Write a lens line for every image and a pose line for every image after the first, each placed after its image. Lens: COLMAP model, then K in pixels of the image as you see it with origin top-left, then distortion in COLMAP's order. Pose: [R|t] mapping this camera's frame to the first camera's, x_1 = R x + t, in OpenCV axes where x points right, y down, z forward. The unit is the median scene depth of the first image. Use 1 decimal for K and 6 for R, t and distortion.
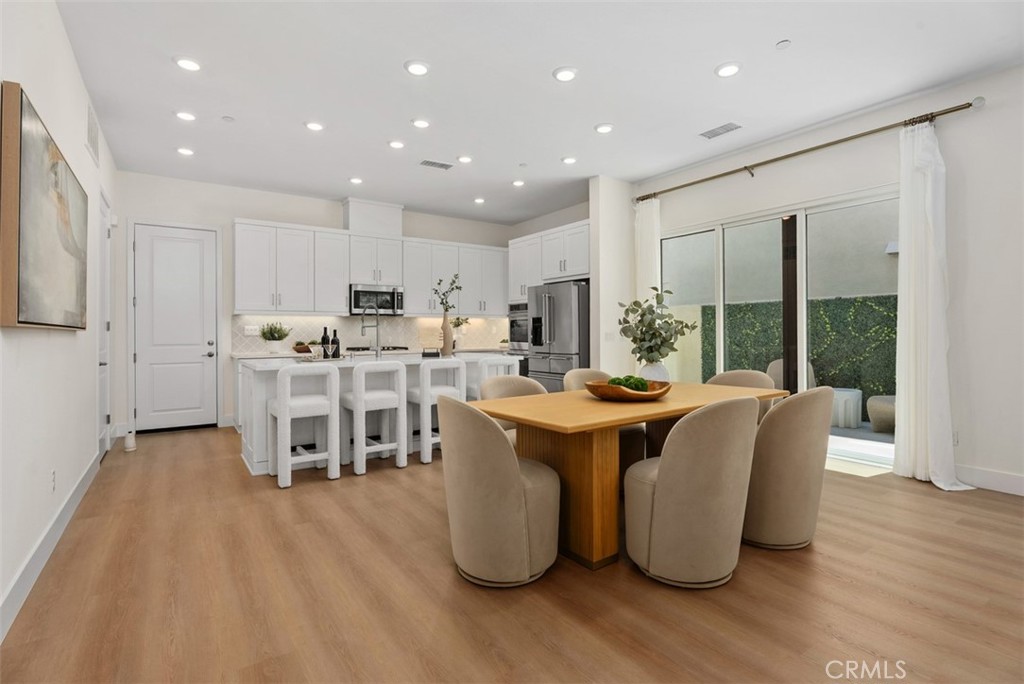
lens RADIAL K [[492.9, 0, 515.3], [0, 492.9, 335.8], [0, 0, 1]] dist [-0.009229, 0.000804]
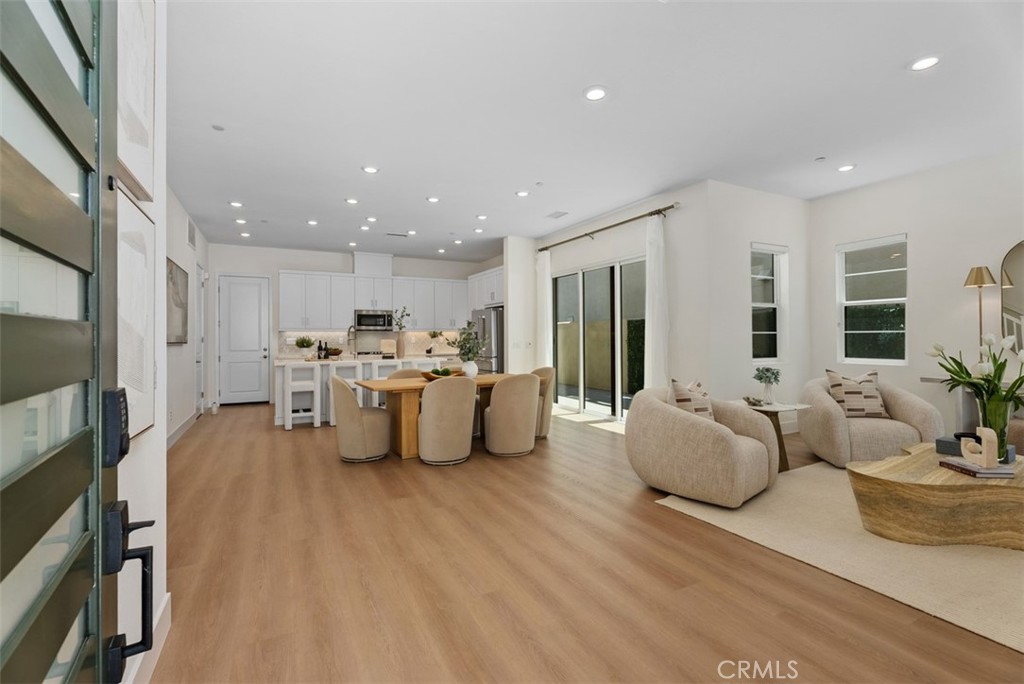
lens RADIAL K [[458.6, 0, 511.0], [0, 458.6, 338.7], [0, 0, 1]] dist [0.004065, -0.000682]
pose [[0.991852, -0.001786, -0.127379, 0.403822], [0.001132, 0.999986, -0.005209, -0.013388], [0.127387, 0.005023, 0.991840, -0.412817]]
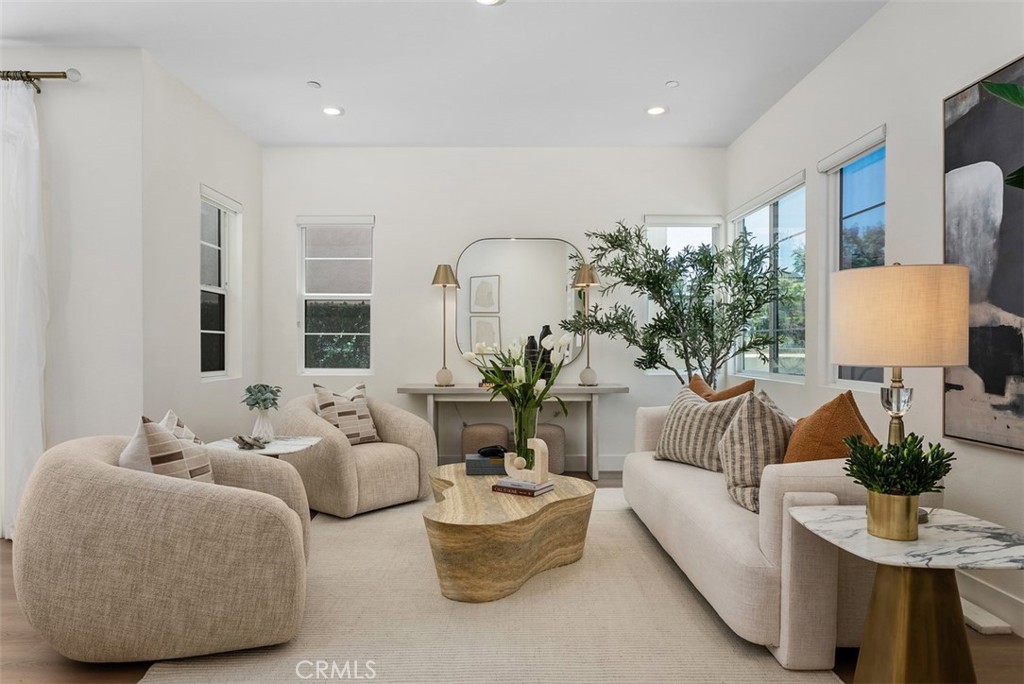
lens RADIAL K [[625.4, 0, 504.4], [0, 625.4, 355.8], [0, 0, 1]] dist [-0.006623, 0.001535]
pose [[0.571809, -0.006272, 0.820363, 0.336368], [0.002229, 0.999979, 0.006092, -0.000846], [-0.820384, -0.001654, 0.571811, -0.149194]]
